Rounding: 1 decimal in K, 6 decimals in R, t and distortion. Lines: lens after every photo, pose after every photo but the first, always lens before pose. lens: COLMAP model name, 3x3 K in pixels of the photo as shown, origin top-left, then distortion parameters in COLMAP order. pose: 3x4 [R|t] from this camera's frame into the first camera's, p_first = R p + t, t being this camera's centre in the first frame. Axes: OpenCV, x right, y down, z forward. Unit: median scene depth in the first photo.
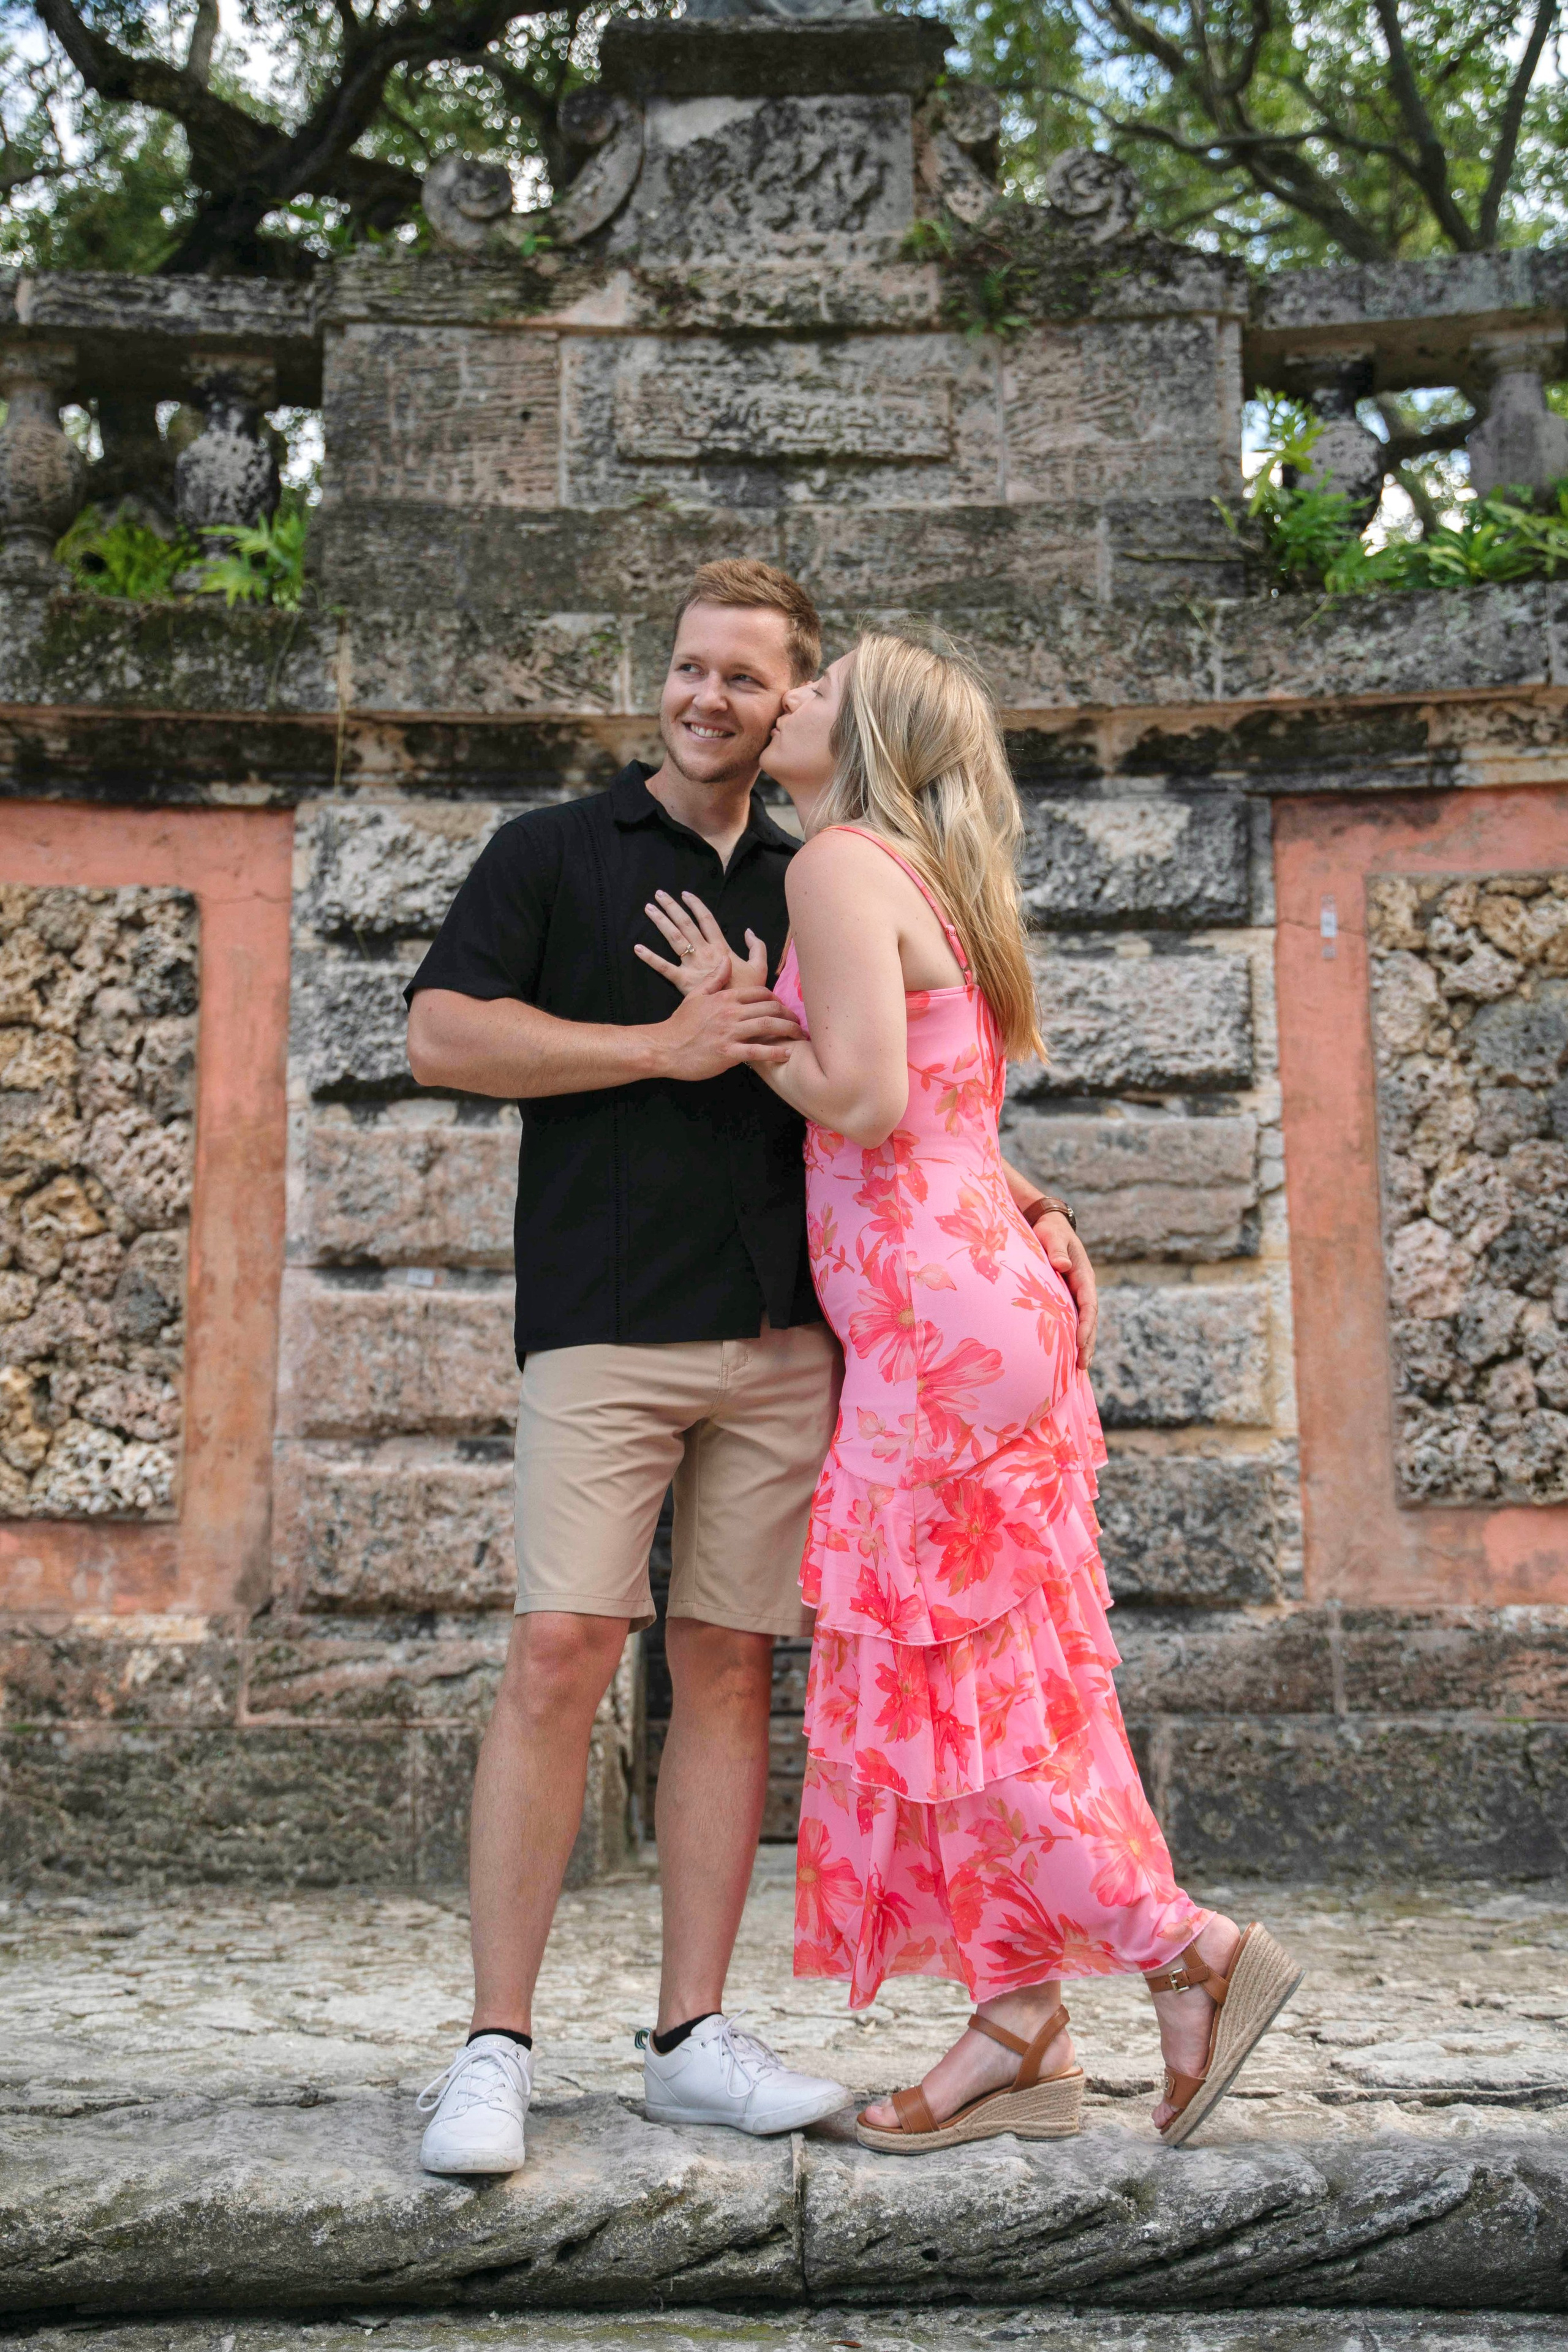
lens RADIAL K [[2561.3, 0, 754.5], [0, 2561.3, 1187.3], [0, 0, 1]] dist [-0.034378, 0.000000]
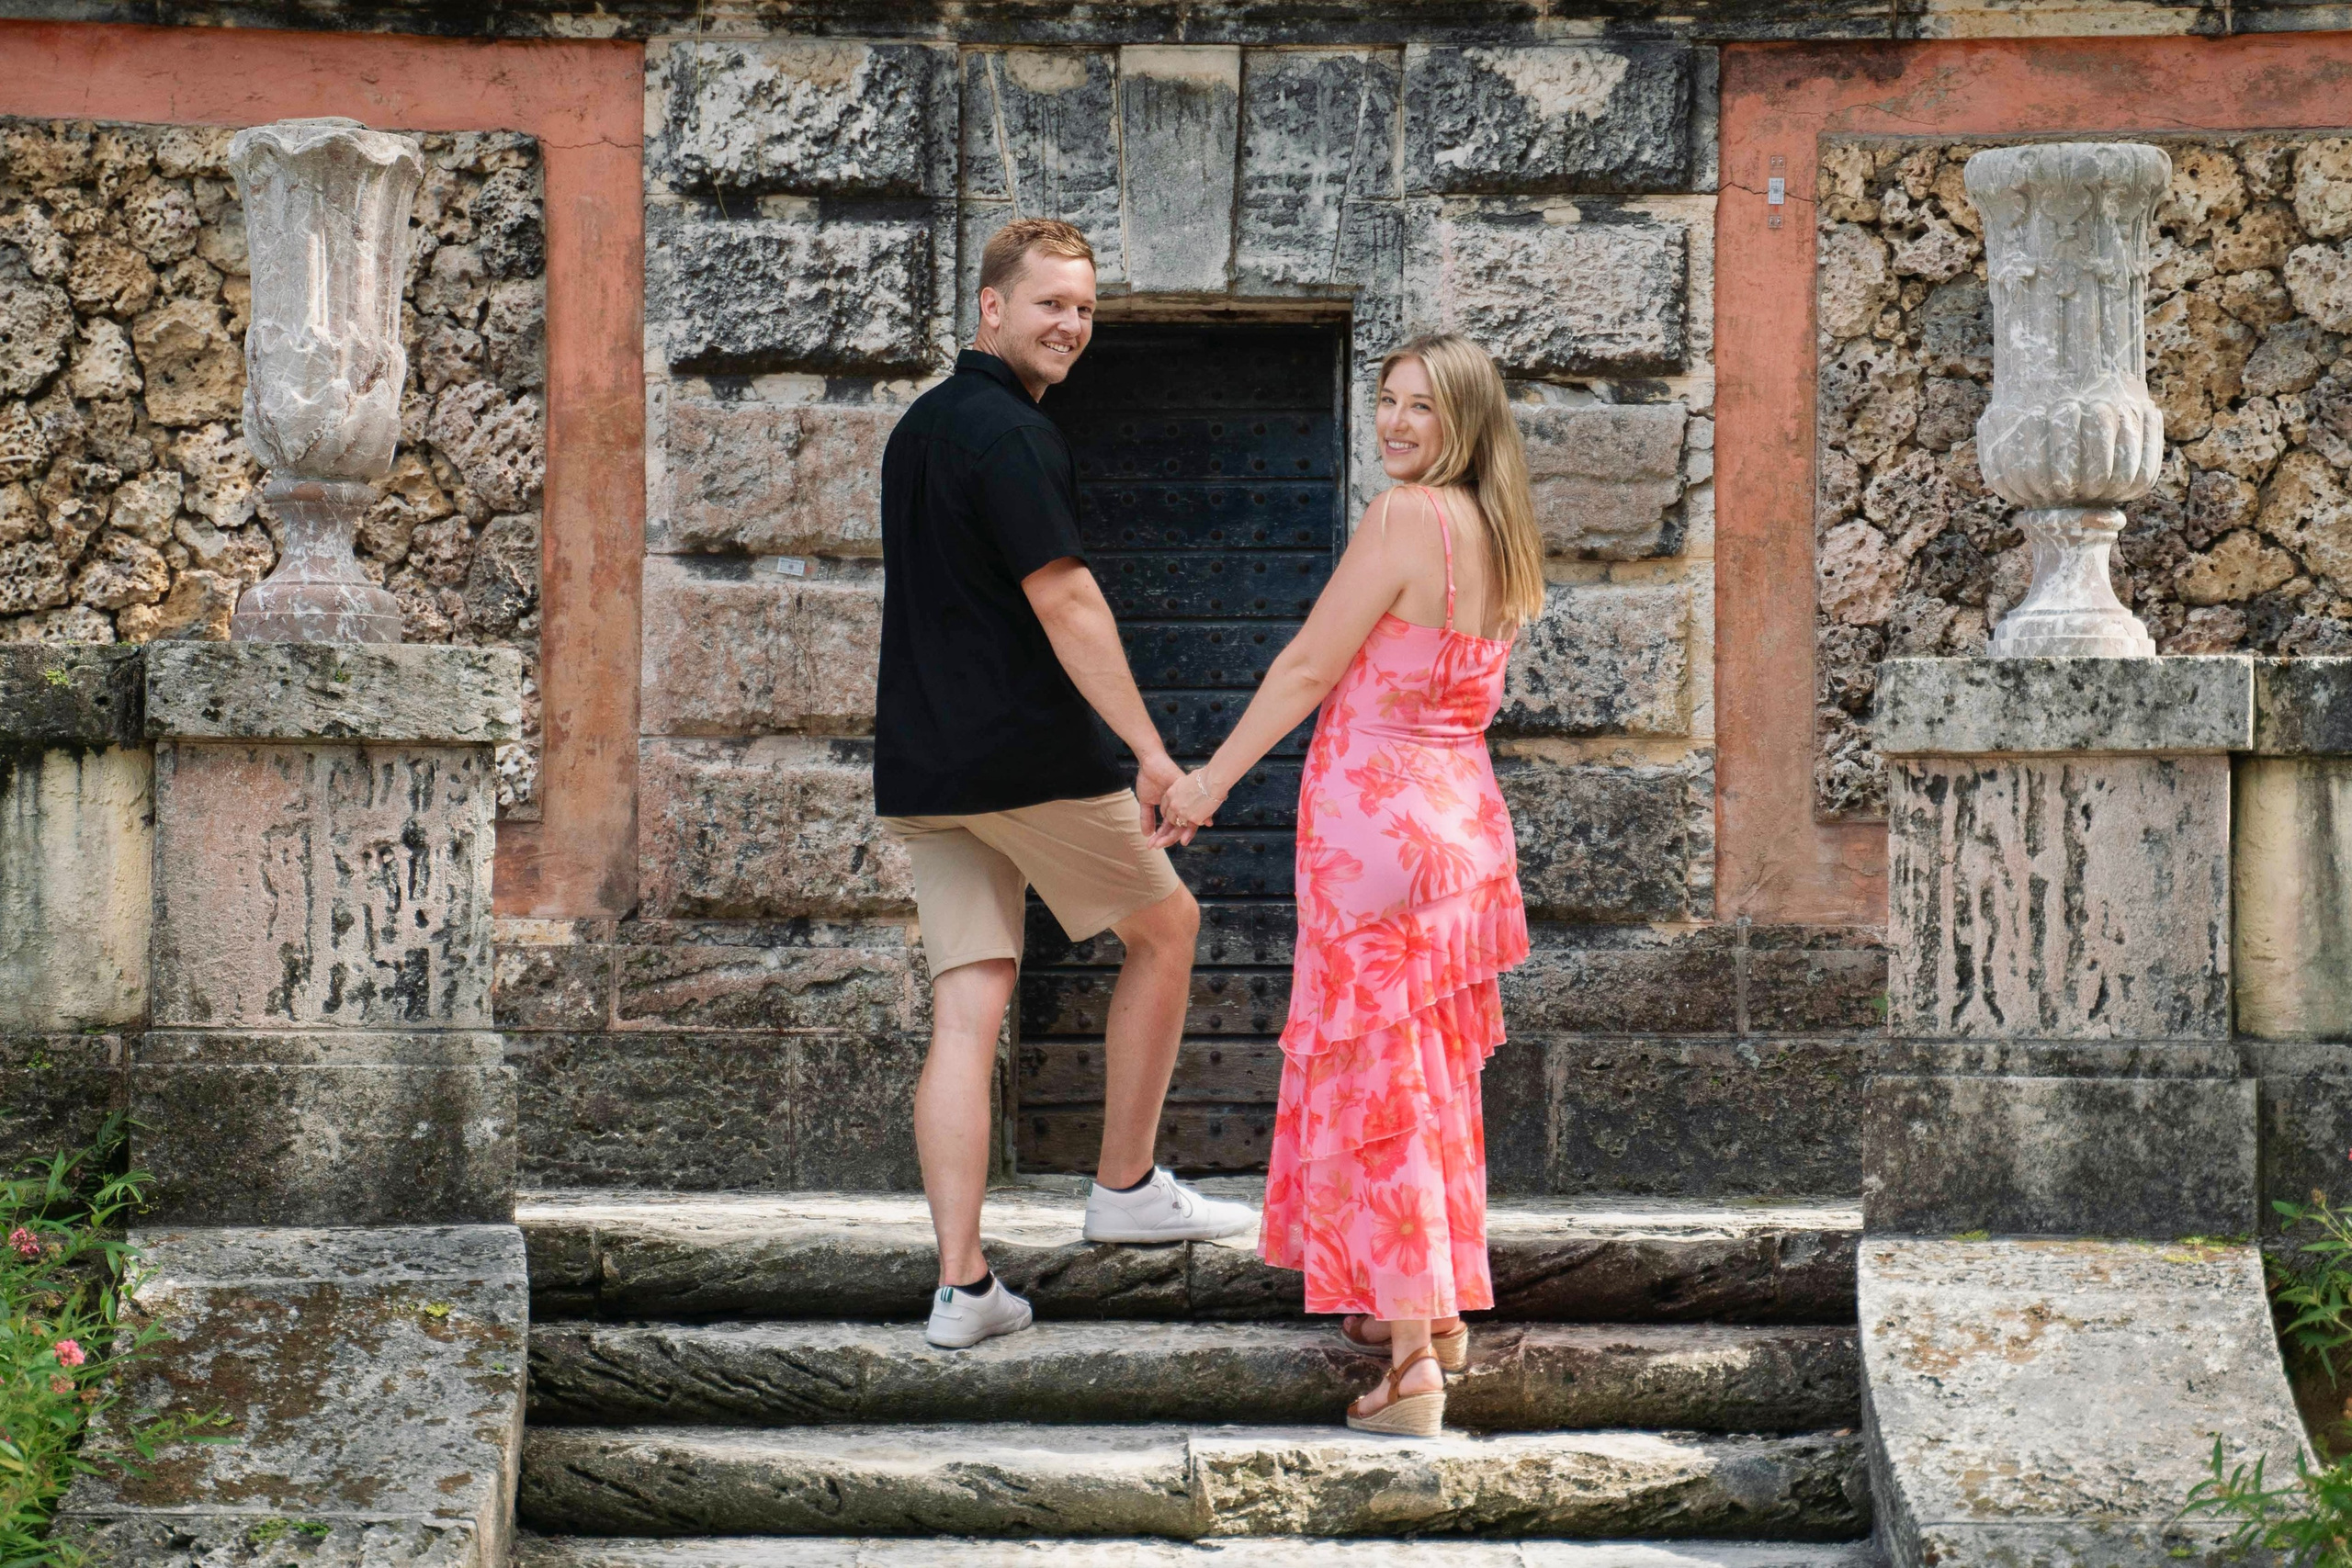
lens RADIAL K [[5054.3, 0, 1174.7], [0, 5054.3, 784.8], [0, 0, 1]] dist [0.041257, 0.000000]
pose [[0.999791, 0.012239, 0.016367, -0.018886], [-0.014180, 0.992139, 0.124338, -0.119065], [-0.014716, -0.124544, 0.992105, -0.861166]]
